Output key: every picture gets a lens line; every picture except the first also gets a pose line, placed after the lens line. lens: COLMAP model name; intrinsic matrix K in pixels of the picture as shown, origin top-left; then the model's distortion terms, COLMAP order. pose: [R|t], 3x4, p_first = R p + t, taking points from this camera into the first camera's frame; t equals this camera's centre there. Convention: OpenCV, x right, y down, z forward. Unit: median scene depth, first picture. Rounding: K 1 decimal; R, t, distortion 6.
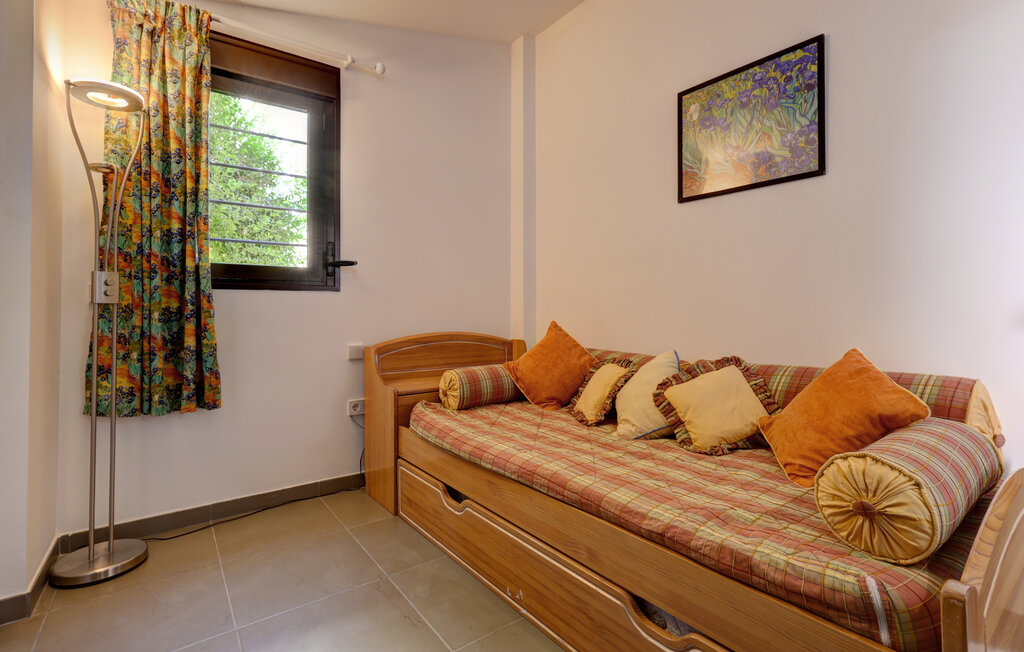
lens RADIAL K [[465.7, 0, 514.0], [0, 465.7, 319.4], [0, 0, 1]] dist [-0.001957, -0.000292]
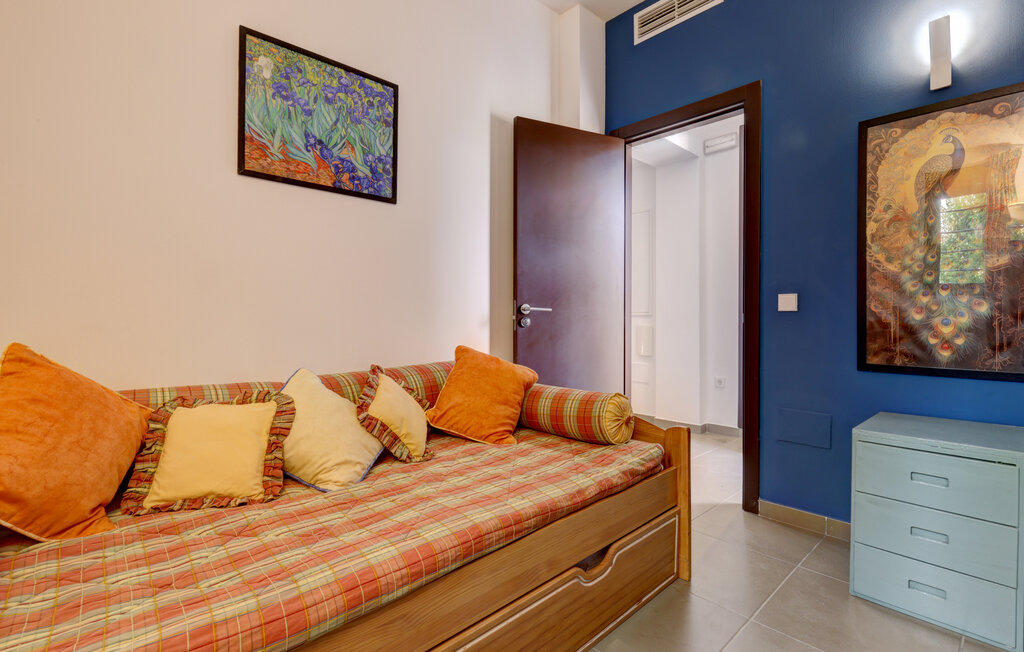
lens RADIAL K [[481.5, 0, 512.0], [0, 481.5, 326.0], [0, 0, 1]] dist [0.013750, -0.000273]
pose [[-0.104540, -0.023413, 0.994245, -0.592178], [0.017401, 0.999527, 0.025367, -0.024241], [-0.994368, 0.019953, -0.104083, 0.826087]]
